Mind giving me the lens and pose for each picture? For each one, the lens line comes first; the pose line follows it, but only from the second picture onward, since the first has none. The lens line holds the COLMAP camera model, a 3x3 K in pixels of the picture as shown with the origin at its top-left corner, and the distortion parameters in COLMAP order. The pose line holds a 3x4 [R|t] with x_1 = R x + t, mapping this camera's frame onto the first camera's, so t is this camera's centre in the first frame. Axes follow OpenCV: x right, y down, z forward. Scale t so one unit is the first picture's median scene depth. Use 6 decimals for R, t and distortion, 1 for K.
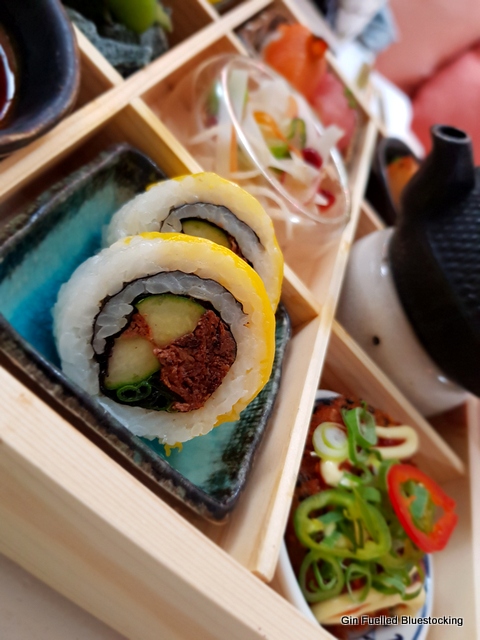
lens RADIAL K [[511.5, 0, 233.8], [0, 511.5, 322.3], [0, 0, 1]] dist [0.030246, -0.085070]
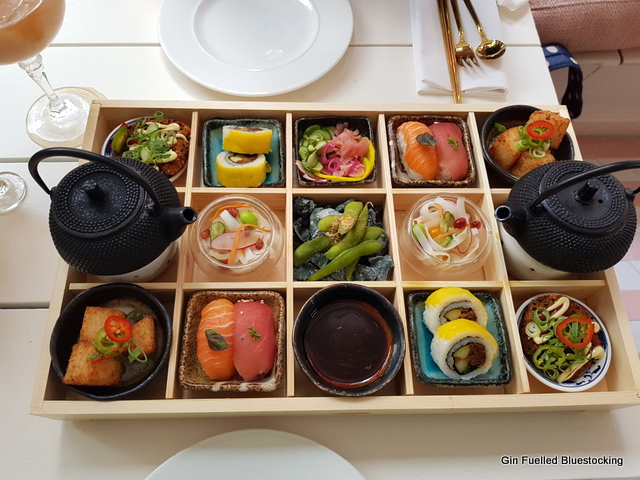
lens RADIAL K [[511.5, 0, 318.4], [0, 511.5, 236.1], [0, 0, 1]] dist [0.030246, -0.085070]
pose [[0.689165, -0.551521, -0.469976, 1.062952], [0.675614, 0.723519, 0.141654, -1.440514], [0.261911, -0.415146, 0.871239, -1.675593]]
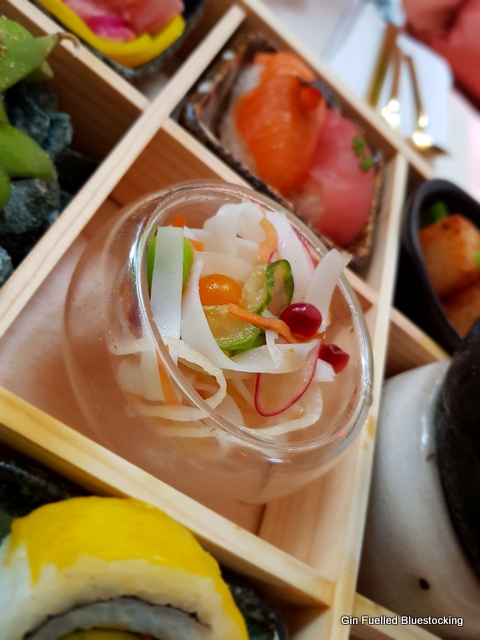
lens RADIAL K [[511.5, 0, 240.3], [0, 511.5, 315.5], [0, 0, 1]] dist [0.030246, -0.085070]
pose [[0.987721, -0.112515, -0.108390, 0.201931], [0.122654, 0.988184, 0.091911, -0.551098], [0.096768, -0.104077, 0.989850, 0.455484]]
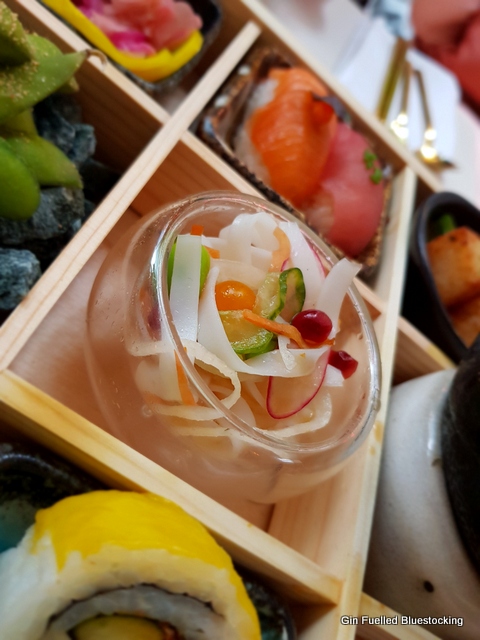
lens RADIAL K [[511.5, 0, 239.3], [0, 511.5, 313.8], [0, 0, 1]] dist [0.030246, -0.085070]
pose [[0.988177, -0.097833, -0.118044, 0.190100], [0.106727, 0.991712, 0.071527, -0.551002], [0.110068, -0.083280, 0.990429, 0.419156]]
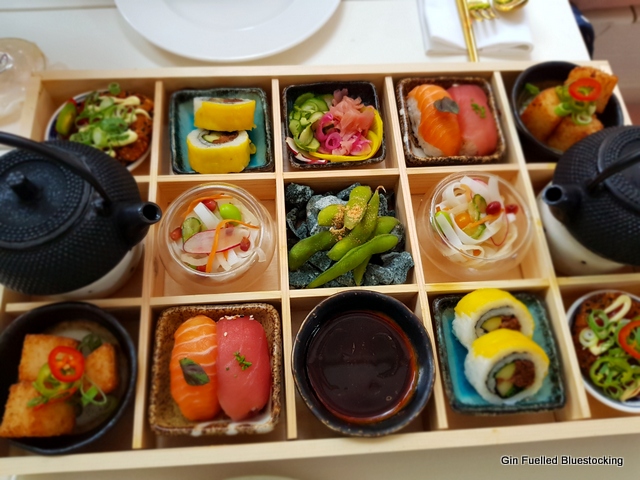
lens RADIAL K [[511.5, 0, 320.0], [0, 511.5, 237.1], [0, 0, 1]] dist [0.030246, -0.085070]
pose [[0.678499, -0.559076, -0.476522, 0.769201], [0.699010, 0.690825, 0.184785, -1.434533], [0.225885, -0.458470, 0.859524, -1.103396]]
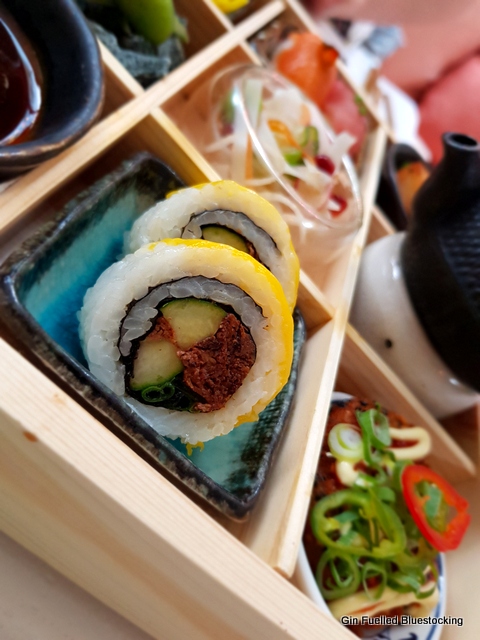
lens RADIAL K [[511.5, 0, 234.9], [0, 511.5, 319.6], [0, 0, 1]] dist [0.030246, -0.085070]
pose [[0.999962, -0.000543, -0.008704, -0.024046], [0.000445, 0.999936, -0.011286, -0.000166], [0.008710, 0.011282, 0.999898, -0.026883]]
